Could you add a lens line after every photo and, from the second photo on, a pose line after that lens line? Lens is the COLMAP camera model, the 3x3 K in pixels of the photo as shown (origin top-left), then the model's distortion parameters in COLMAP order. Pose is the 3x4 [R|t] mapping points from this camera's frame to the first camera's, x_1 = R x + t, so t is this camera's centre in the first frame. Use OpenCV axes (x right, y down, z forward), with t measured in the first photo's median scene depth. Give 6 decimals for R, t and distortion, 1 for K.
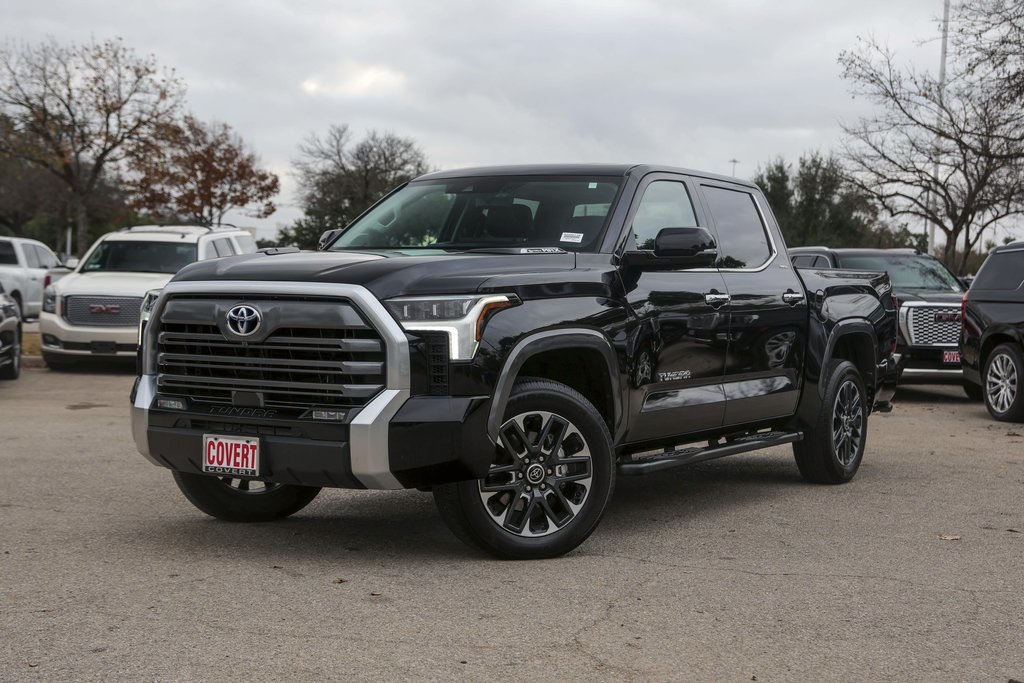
lens RADIAL K [[1672.1, 0, 512.0], [0, 1672.1, 341.5], [0, 0, 1]] dist [0.001420, 0.008069]
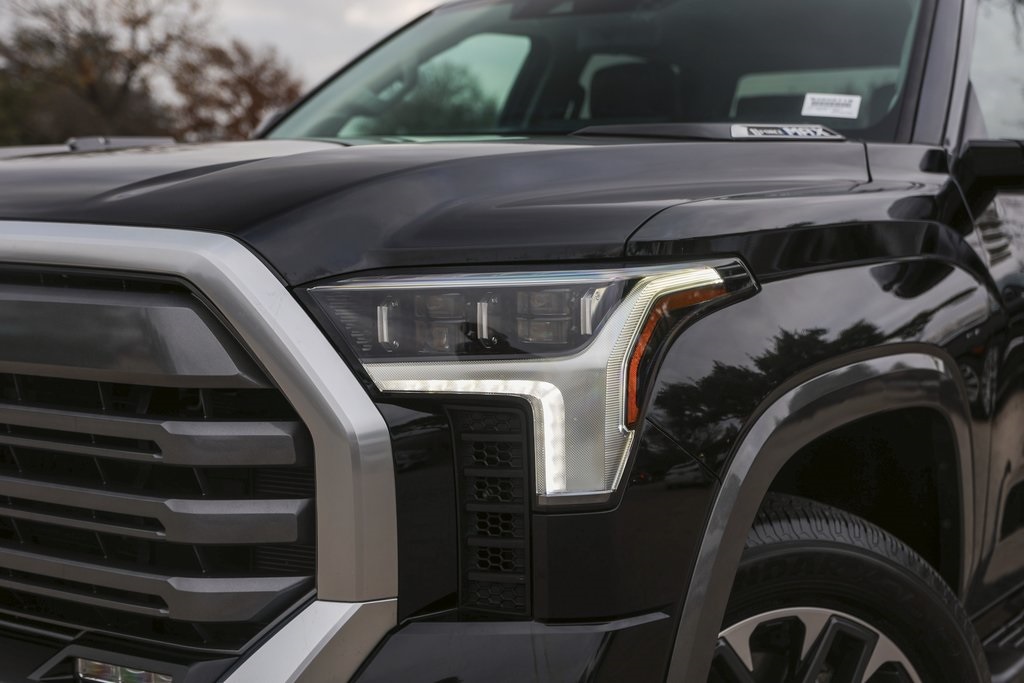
lens RADIAL K [[1672.1, 0, 512.0], [0, 1672.1, 341.5], [0, 0, 1]] dist [0.001420, 0.008069]
pose [[0.999446, 0.002236, -0.033201, -0.031262], [-0.000818, 0.999089, 0.042675, -0.027284], [0.033266, -0.042624, 0.998537, 0.703233]]
